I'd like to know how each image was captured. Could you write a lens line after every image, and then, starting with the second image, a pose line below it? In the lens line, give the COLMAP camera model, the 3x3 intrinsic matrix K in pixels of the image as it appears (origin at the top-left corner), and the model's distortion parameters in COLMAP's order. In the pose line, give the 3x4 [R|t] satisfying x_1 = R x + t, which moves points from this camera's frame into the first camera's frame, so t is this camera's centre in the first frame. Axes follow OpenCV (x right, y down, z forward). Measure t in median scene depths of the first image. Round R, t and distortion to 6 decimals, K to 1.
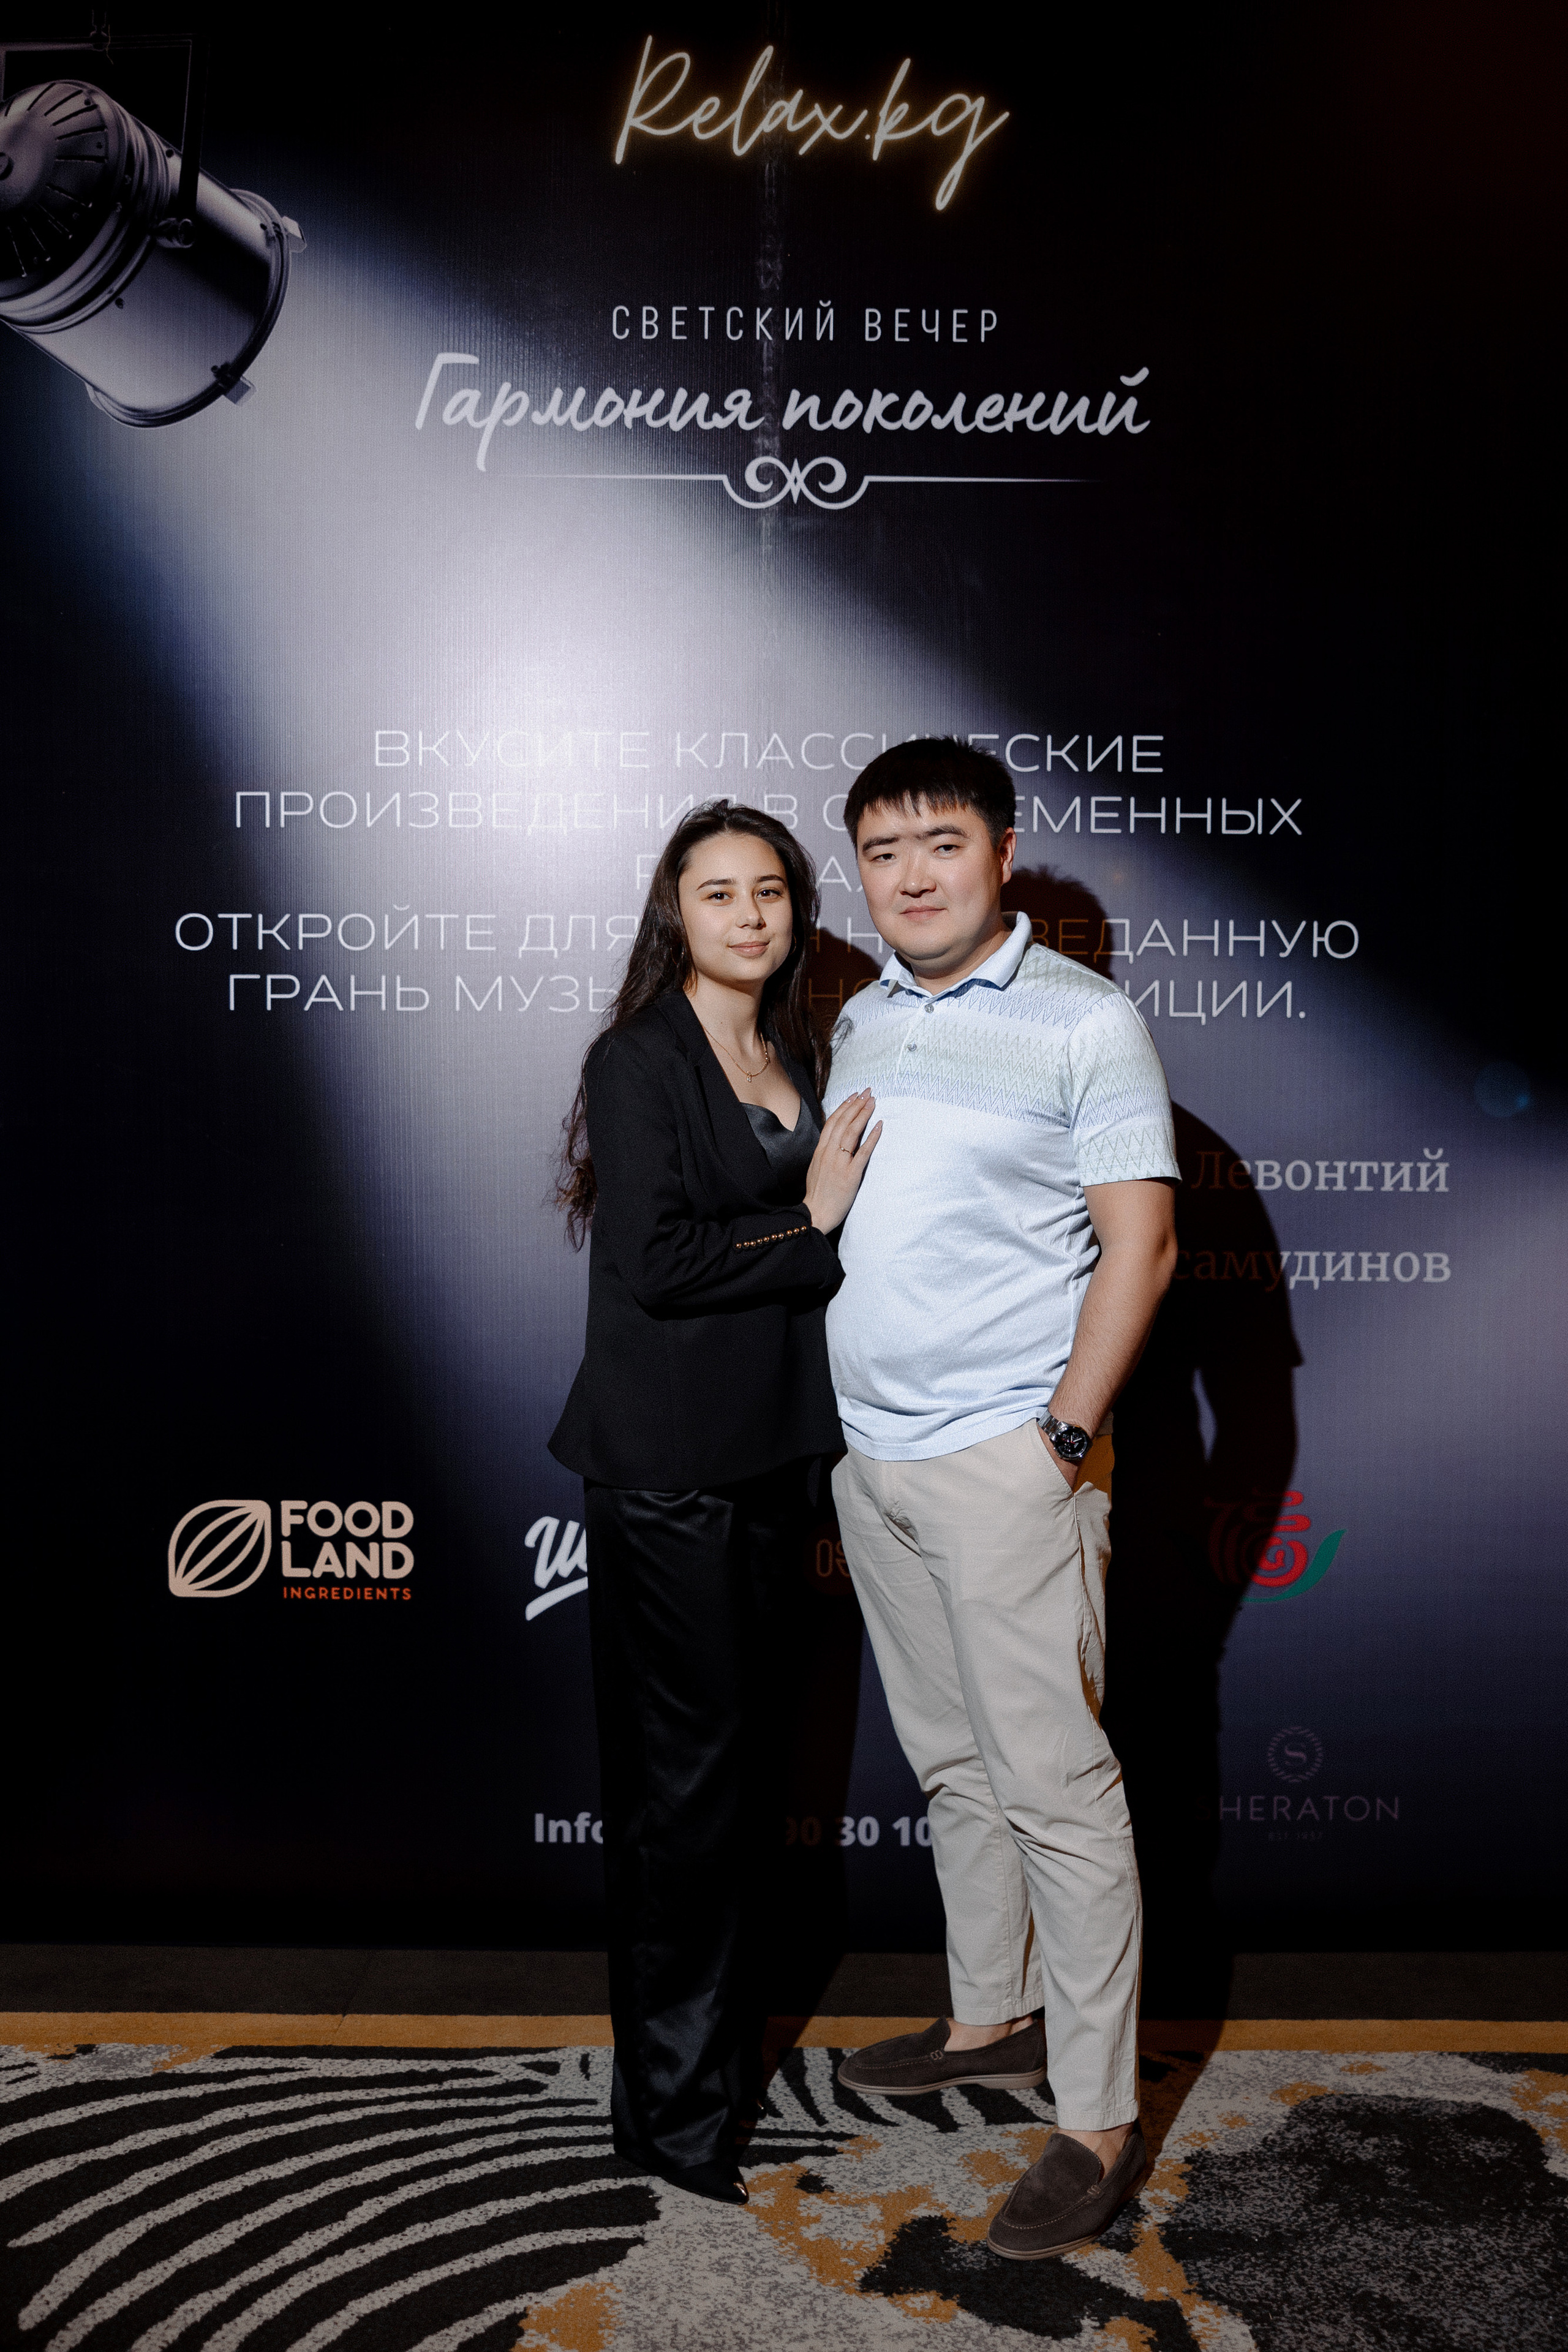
lens RADIAL K [[2169.6, 0, 780.7], [0, 2169.6, 1166.6], [0, 0, 1]] dist [-0.007277, 0.000000]
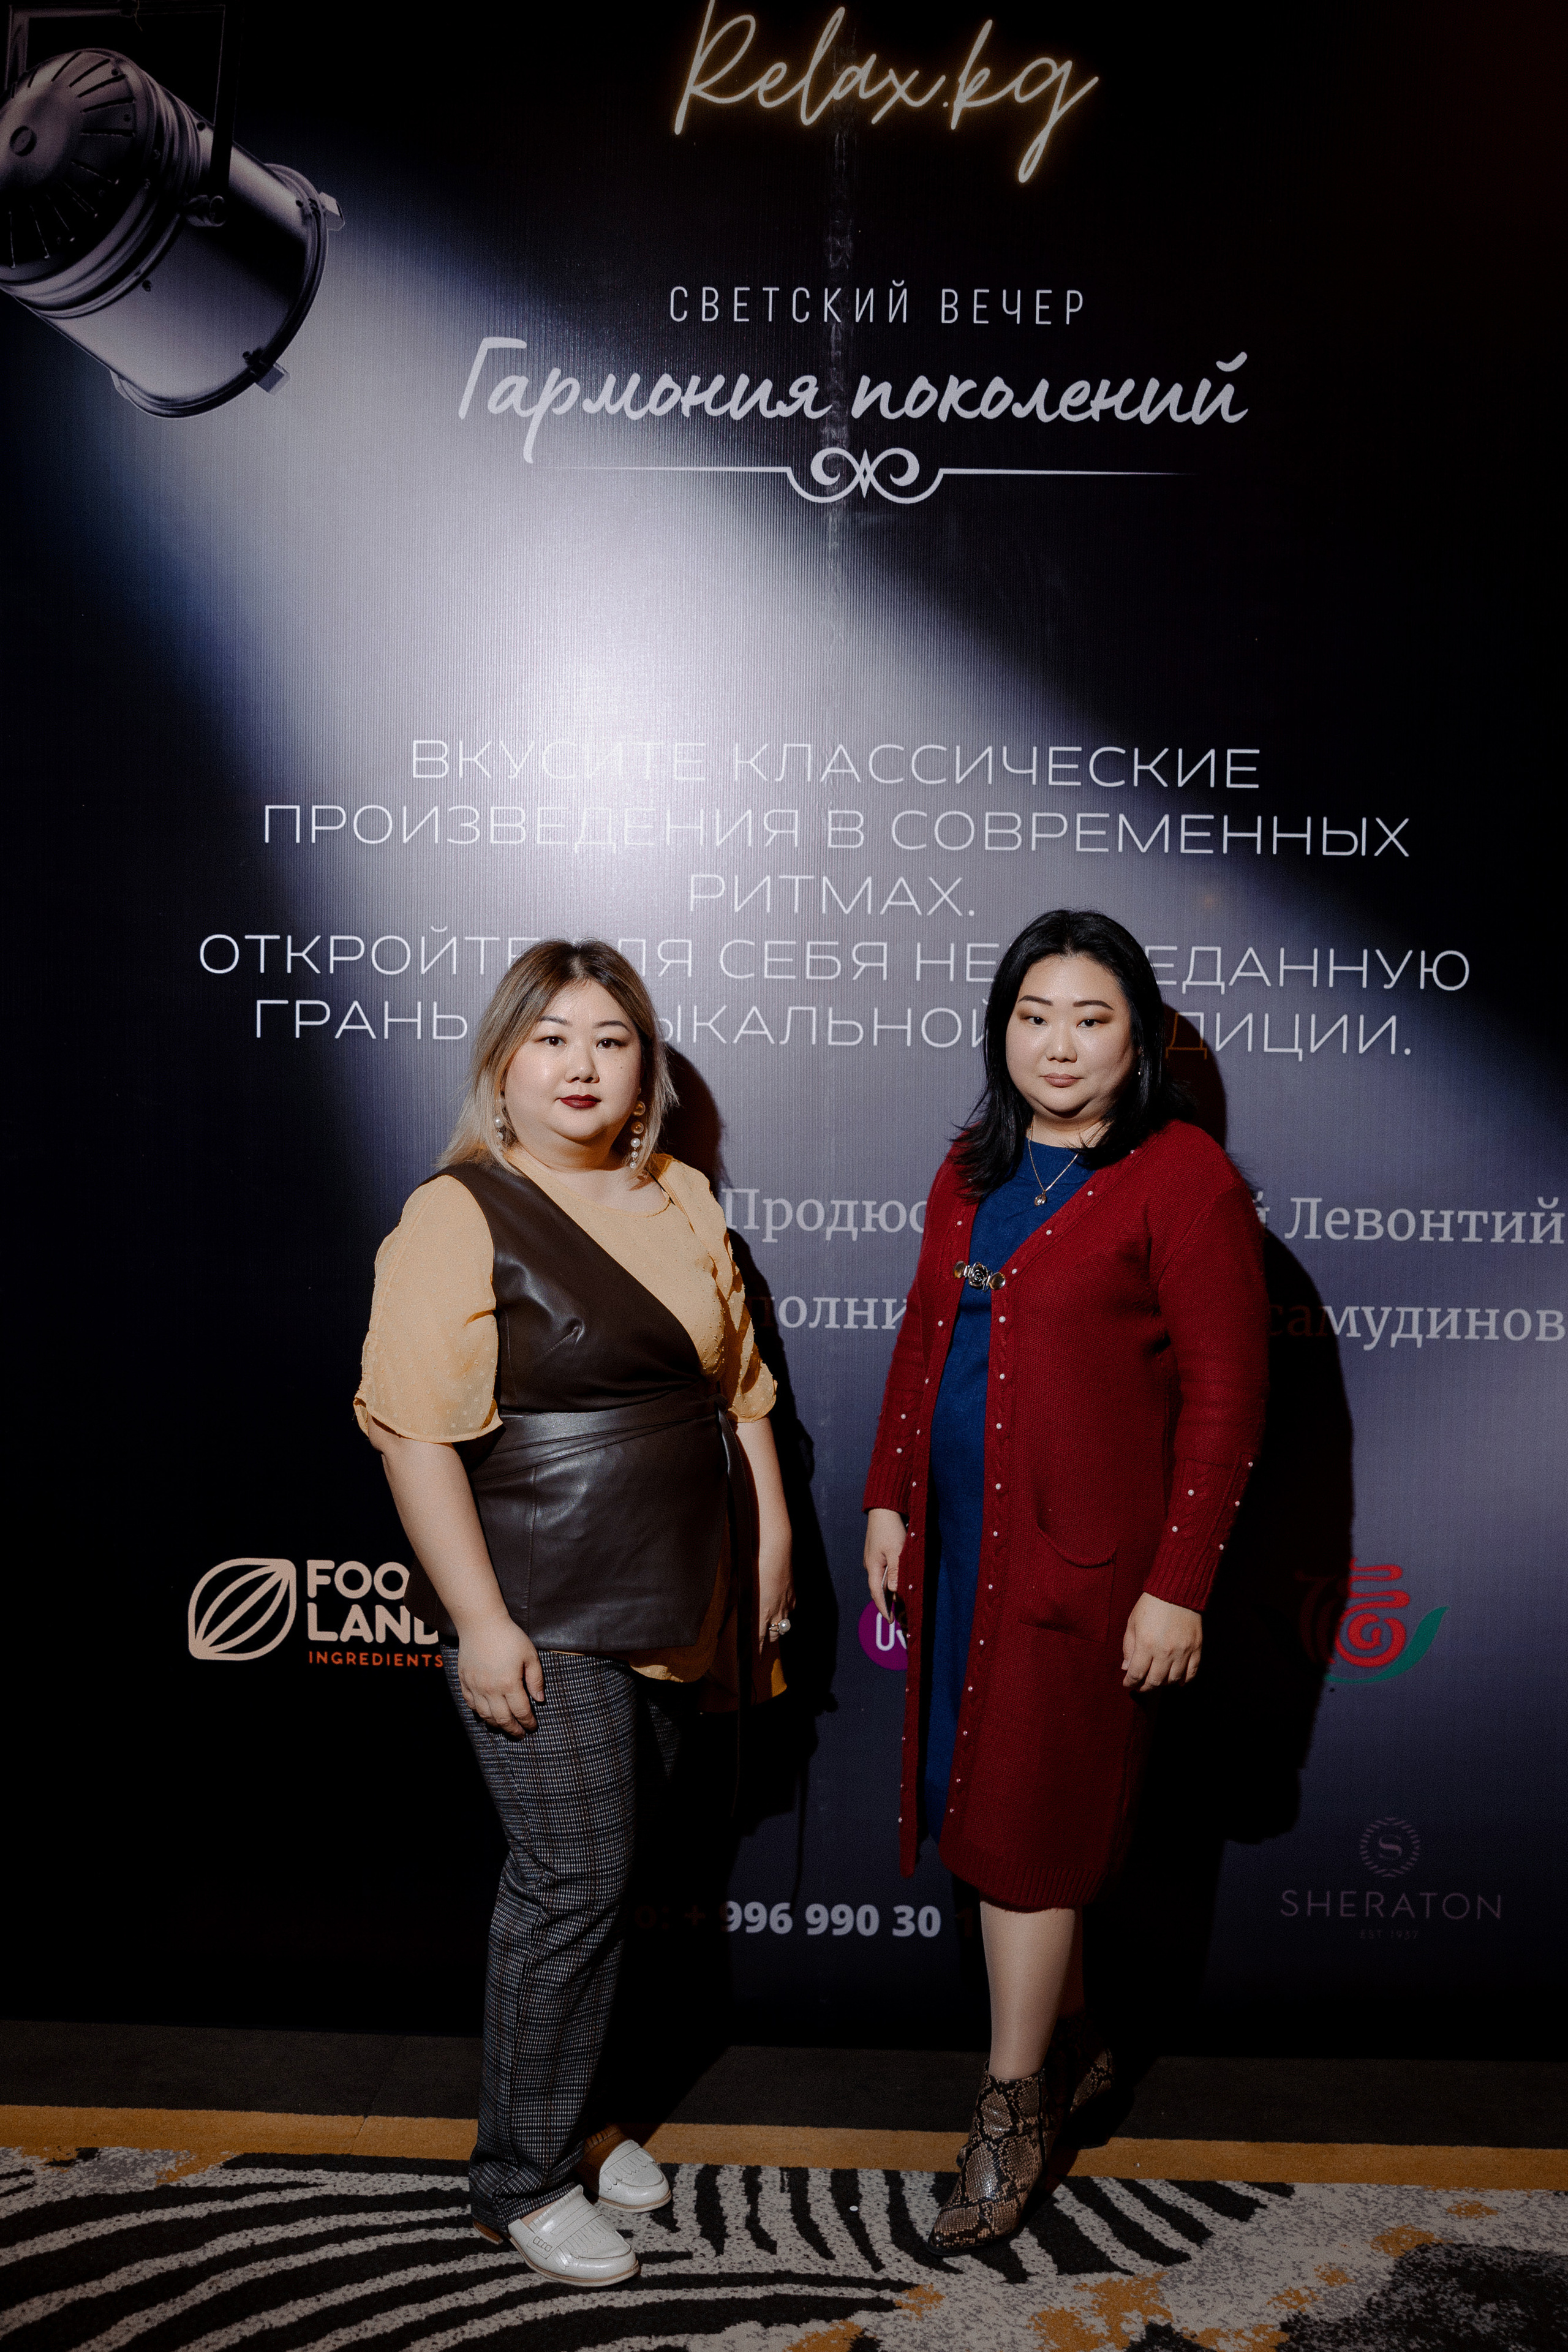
lens RADIAL K [[2039.6, 0, 781.9], [0, 2039.6, 1172.3], [0, 0, 1]] dist [-0.040667, 0.048772]
pose [[0.999583, 0.009256, -0.027366, -0.002043], [-0.009211, 0.999956, 0.001756, -0.017684], [0.027381, -0.001504, 0.999624, 0.127508]]
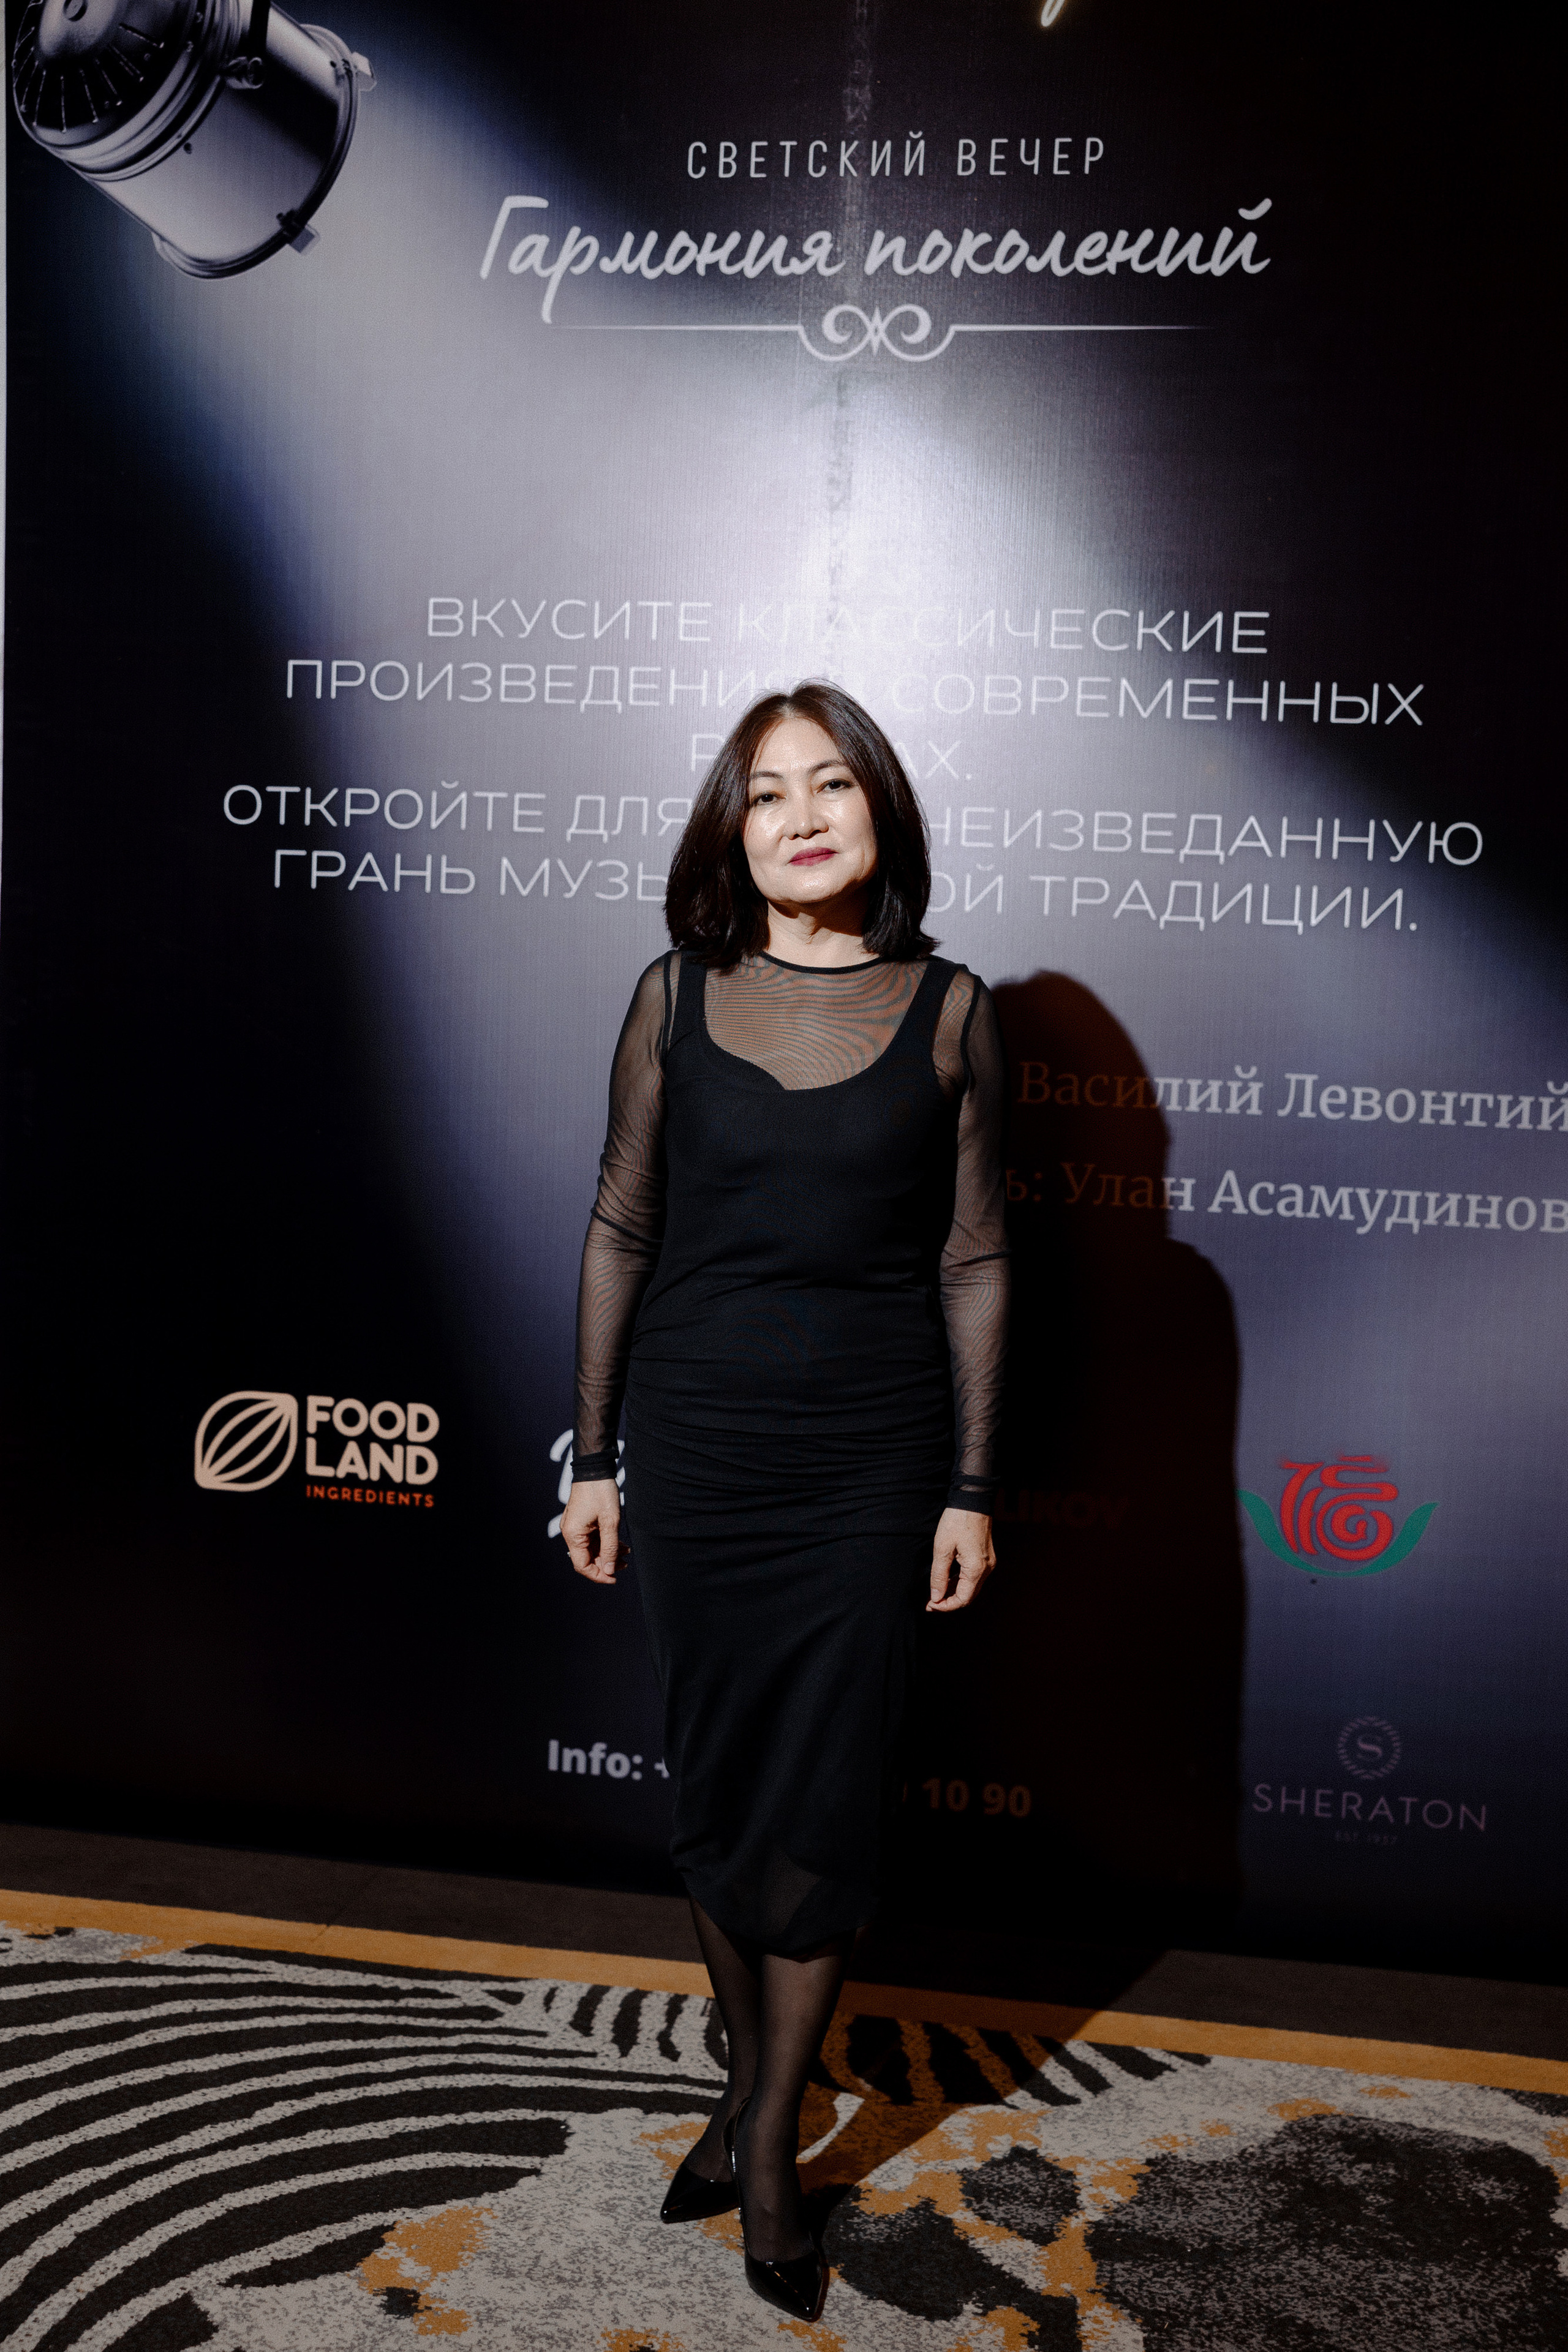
lens RADIAL K [[2355.6, 0, 783.5], [0, 2355.6, 1162.9], [0, 0, 1]] dist [0.018156, 0.000000]
pose [[0.986246, 0.047674, -0.158259, 0.144067], [-0.044980, 0.998776, 0.020567, 0.019343], [0.159046, -0.013166, 0.987183, -0.005249]]
